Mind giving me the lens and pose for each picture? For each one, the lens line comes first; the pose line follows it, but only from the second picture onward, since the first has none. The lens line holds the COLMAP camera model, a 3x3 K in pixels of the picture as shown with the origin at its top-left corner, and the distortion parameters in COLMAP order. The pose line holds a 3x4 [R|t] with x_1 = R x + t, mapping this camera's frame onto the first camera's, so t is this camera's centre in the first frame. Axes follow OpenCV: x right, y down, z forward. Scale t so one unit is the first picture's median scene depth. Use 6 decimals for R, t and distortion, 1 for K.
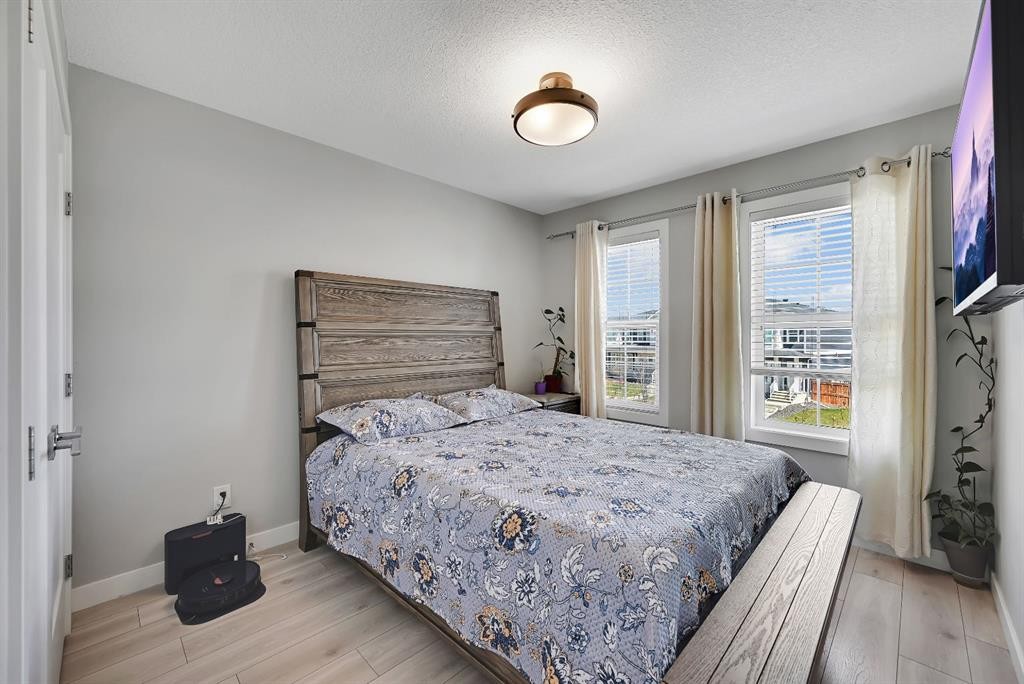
lens RADIAL K [[408.6, 0, 515.8], [0, 408.6, 341.2], [0, 0, 1]] dist [-0.001443, -0.000168]
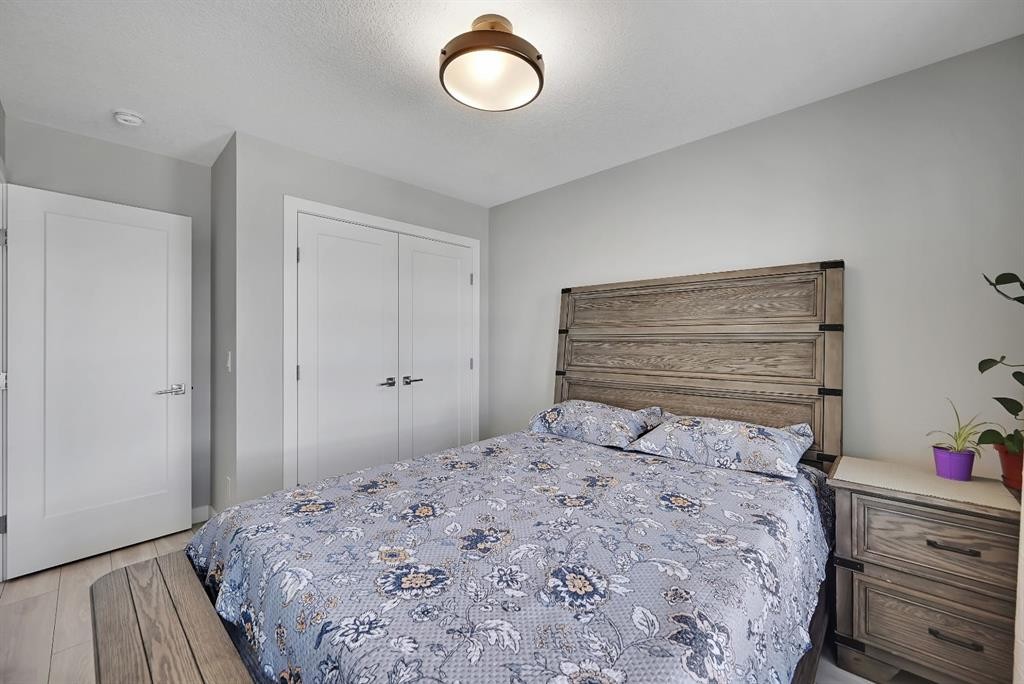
lens RADIAL K [[408.6, 0, 515.8], [0, 408.6, 341.2], [0, 0, 1]] dist [-0.001443, -0.000168]
pose [[0.022272, 0.002493, -0.999749, 0.716660], [-0.011735, 0.999929, 0.002232, -0.012012], [0.999683, 0.011682, 0.022299, 0.808628]]
